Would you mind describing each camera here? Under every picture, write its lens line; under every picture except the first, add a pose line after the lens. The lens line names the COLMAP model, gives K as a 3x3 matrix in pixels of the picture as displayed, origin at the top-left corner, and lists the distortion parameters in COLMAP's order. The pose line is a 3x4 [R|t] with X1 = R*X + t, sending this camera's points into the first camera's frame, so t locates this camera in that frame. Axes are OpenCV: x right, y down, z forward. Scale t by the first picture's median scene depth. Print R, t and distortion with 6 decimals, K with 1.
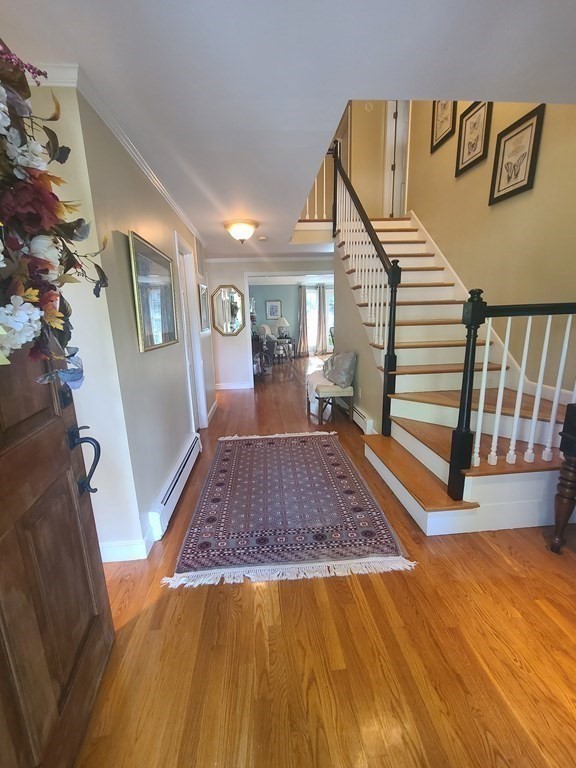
lens RADIAL K [[314.0, 0, 288.0], [0, 314.0, 384.0], [0, 0, 1]] dist [-0.003698, -0.000701]
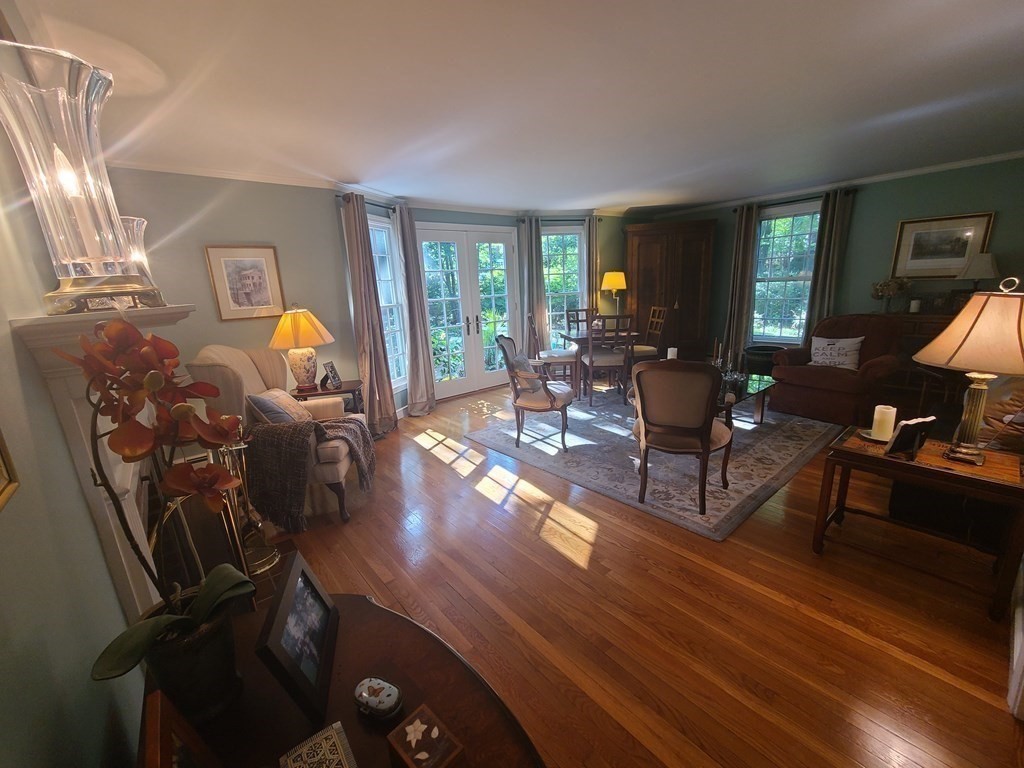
lens RADIAL K [[418.7, 0, 515.7], [0, 418.7, 389.4], [0, 0, 1]] dist [-0.003698, -0.000701]
pose [[0.814391, -0.150641, 0.560423, -0.071286], [0.142778, 0.988048, 0.058104, -0.138045], [-0.562478, 0.032696, 0.826166, 0.597227]]
